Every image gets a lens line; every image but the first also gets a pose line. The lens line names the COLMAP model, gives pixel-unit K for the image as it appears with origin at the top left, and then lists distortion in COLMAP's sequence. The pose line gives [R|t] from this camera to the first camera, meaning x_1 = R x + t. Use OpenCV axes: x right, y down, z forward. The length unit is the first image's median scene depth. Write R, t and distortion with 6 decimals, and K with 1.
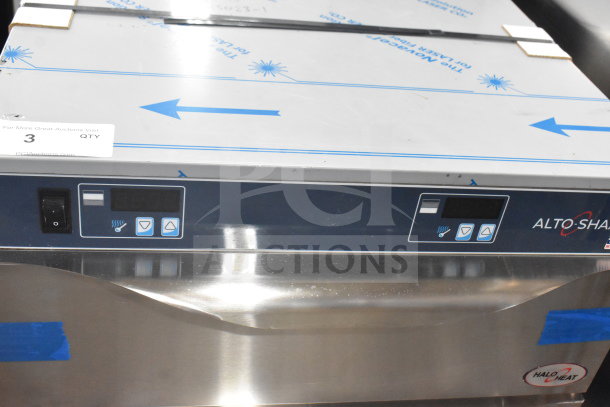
lens RADIAL K [[765.3, 0, 305.0], [0, 765.3, 203.5], [0, 0, 1]] dist [-0.039128, -0.035871]
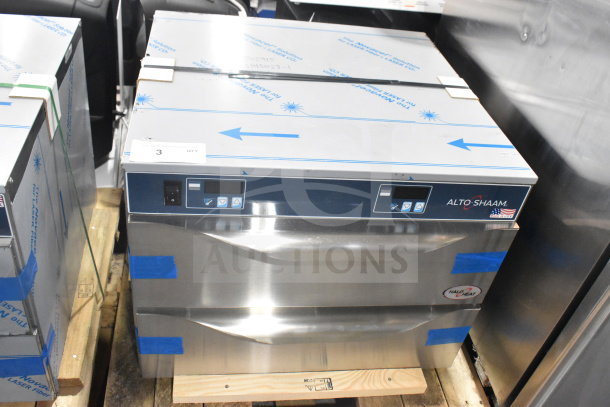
lens RADIAL K [[564.9, 0, 305.0], [0, 564.9, 203.5], [0, 0, 1]] dist [-0.066975, -0.001794]
pose [[0.999917, 0.010123, -0.007913, -0.008581], [-0.009774, 0.999030, 0.042945, -0.021096], [0.008340, -0.042864, 0.999046, -0.254949]]
